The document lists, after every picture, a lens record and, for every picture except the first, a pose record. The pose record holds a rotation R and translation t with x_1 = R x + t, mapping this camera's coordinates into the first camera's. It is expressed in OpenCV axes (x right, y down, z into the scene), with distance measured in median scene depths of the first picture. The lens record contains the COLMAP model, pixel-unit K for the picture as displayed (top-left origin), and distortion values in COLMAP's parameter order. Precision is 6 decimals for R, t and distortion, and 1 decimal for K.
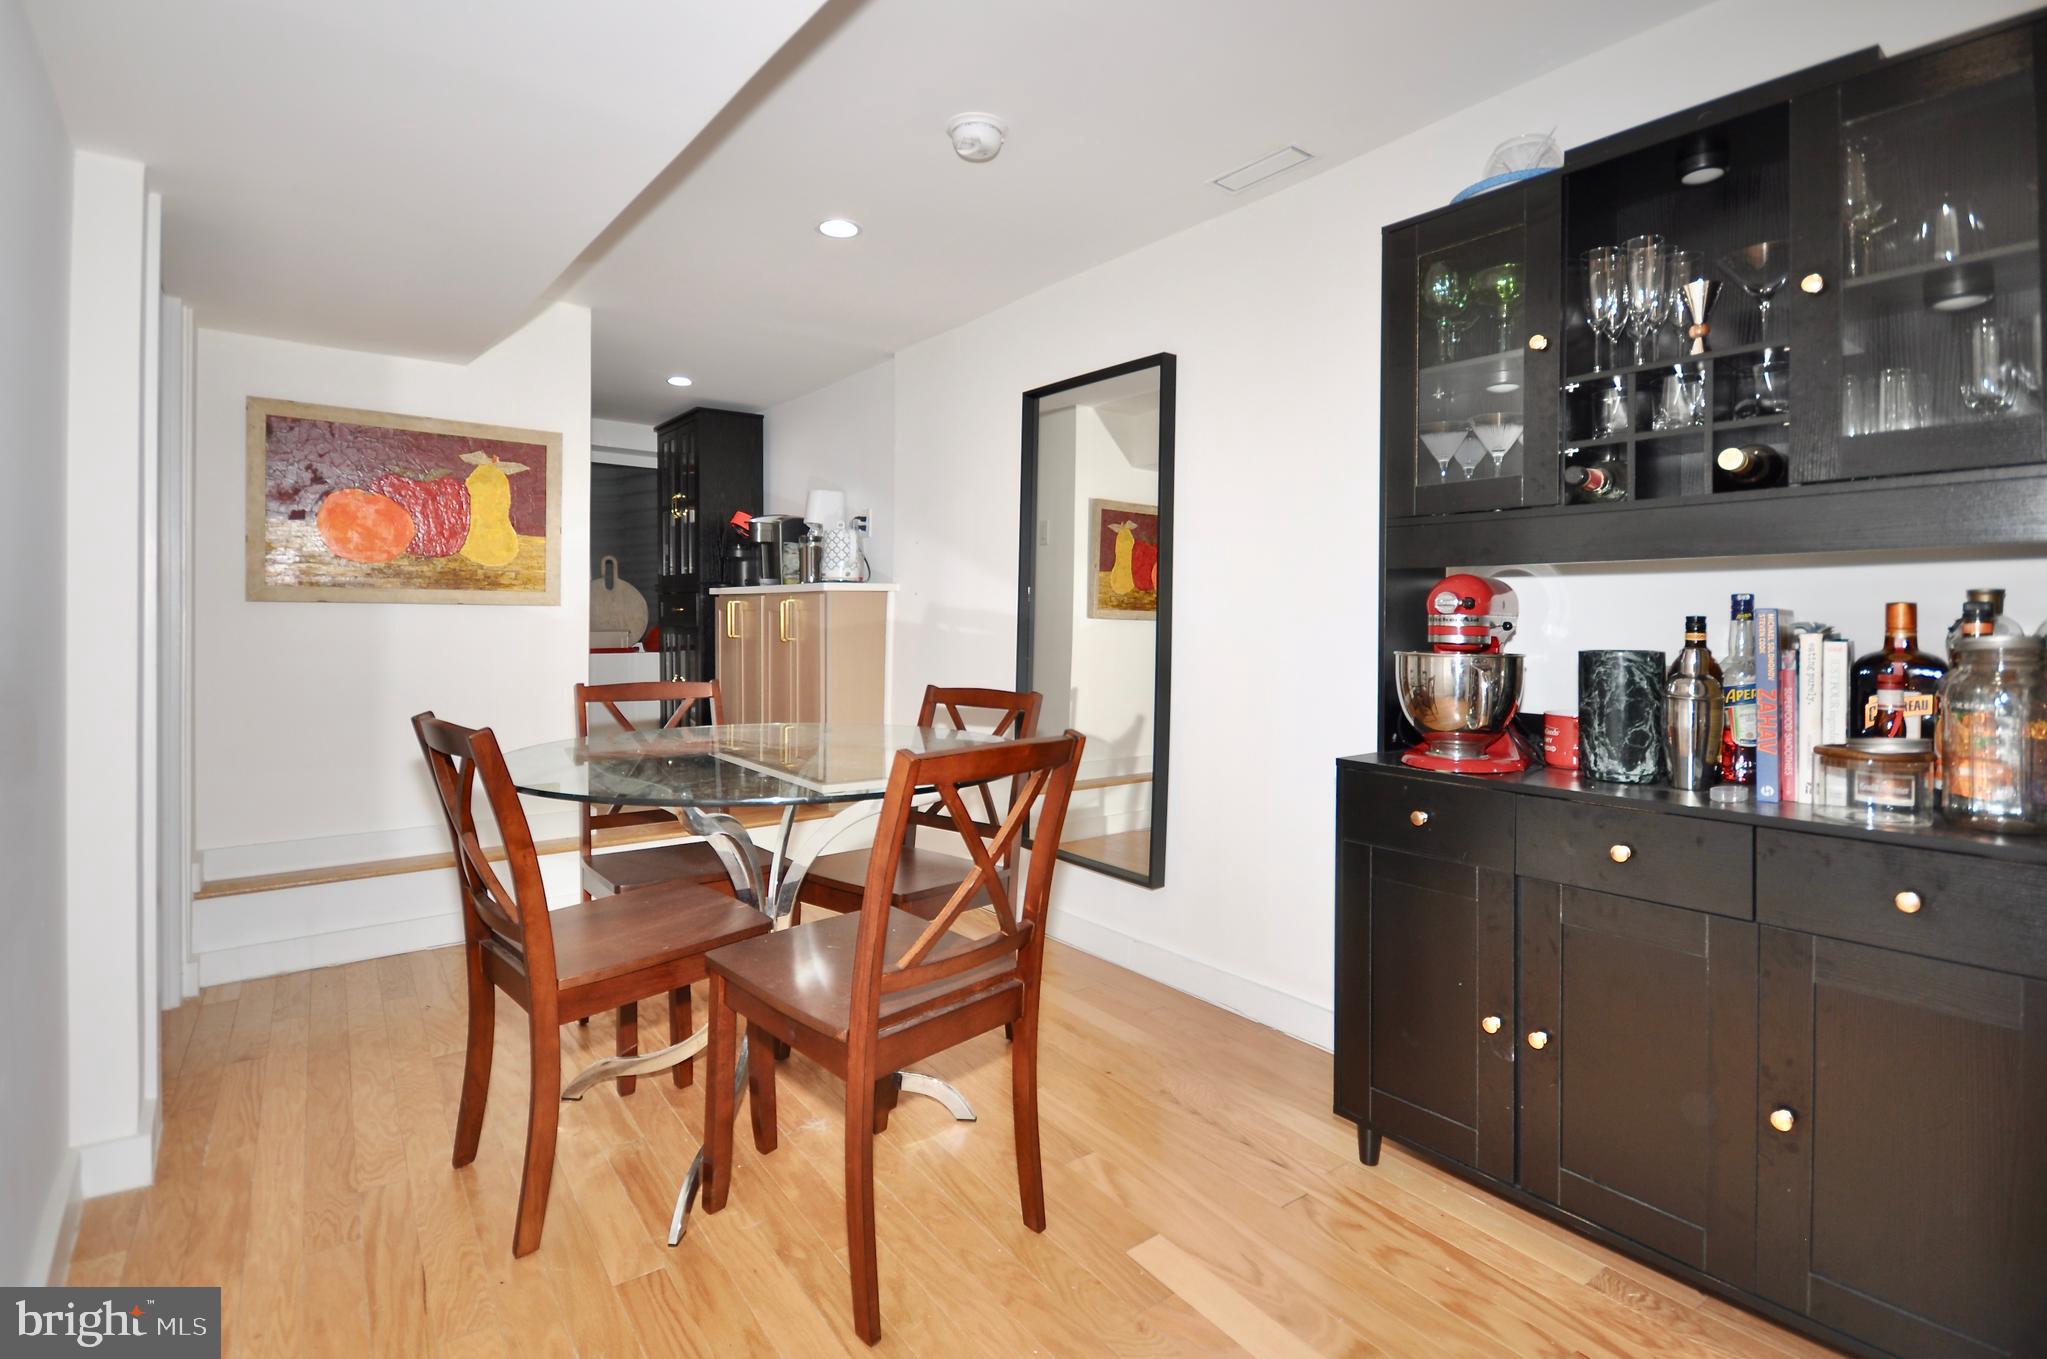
lens RADIAL K [[951.9, 0, 1016.7], [0, 951.9, 619.9], [0, 0, 1]] dist [-0.002336, -0.000519]
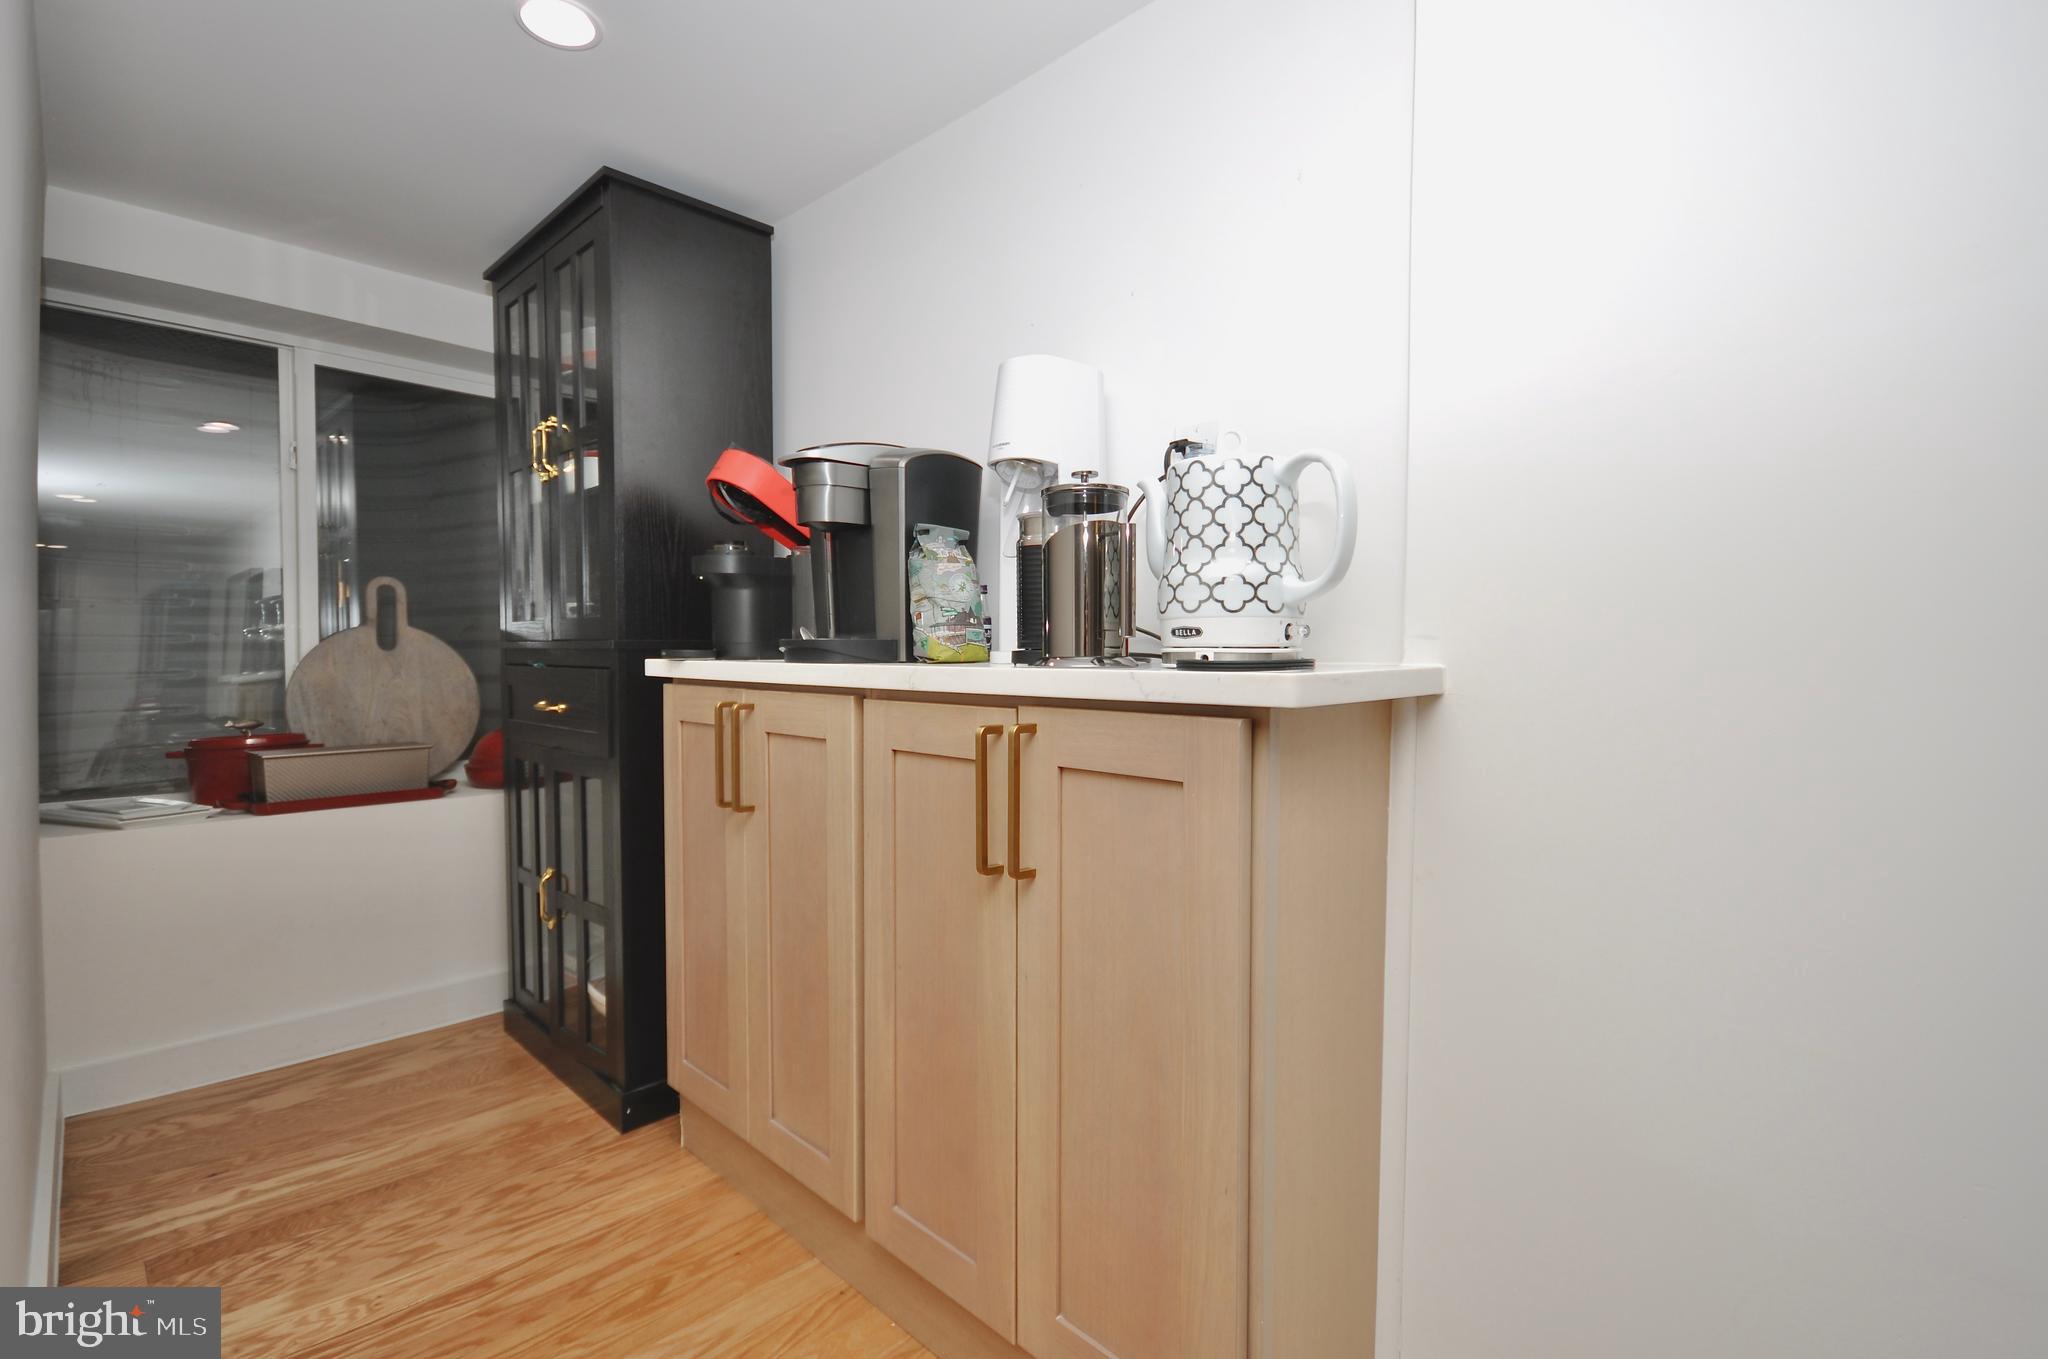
lens RADIAL K [[956.8, 0, 1024.0], [0, 956.8, 679.5], [0, 0, 1]] dist [-0.000822, -0.000616]
pose [[0.989937, -0.004989, 0.141421, -0.346147], [0.002198, 0.999800, 0.019886, -0.048924], [-0.141492, -0.019375, 0.989750, 0.916934]]
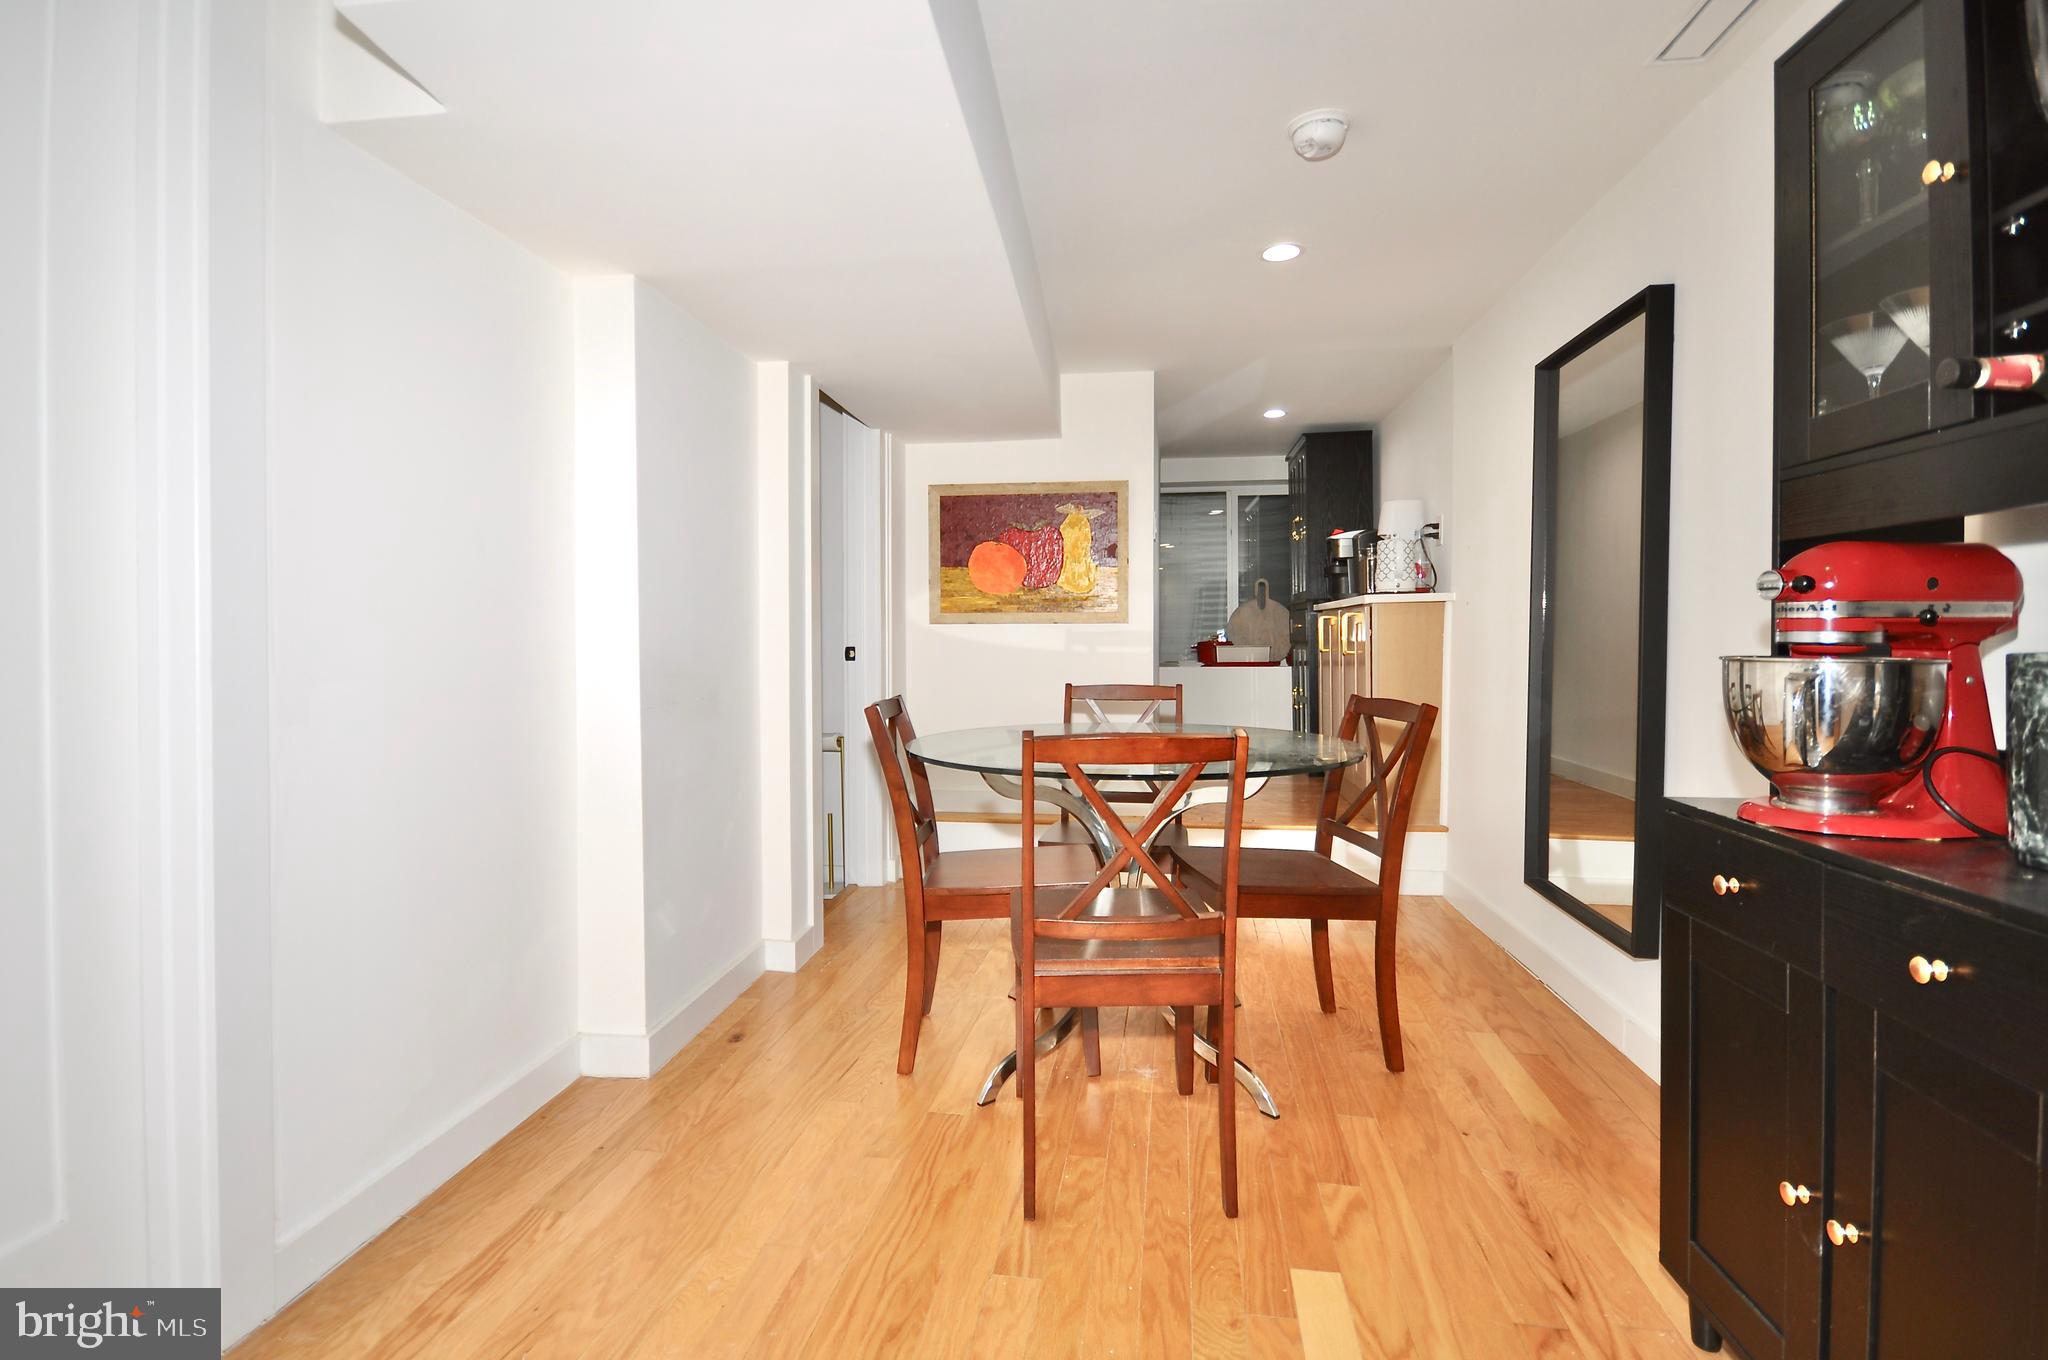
lens RADIAL K [[947.3, 0, 1025.9], [0, 947.3, 644.0], [0, 0, 1]] dist [0.000292, 0.000121]
pose [[0.706024, -0.005580, -0.708166, 0.287591], [0.007960, 0.999968, 0.000056, 0.010898], [0.708143, -0.005677, 0.706046, 0.059861]]
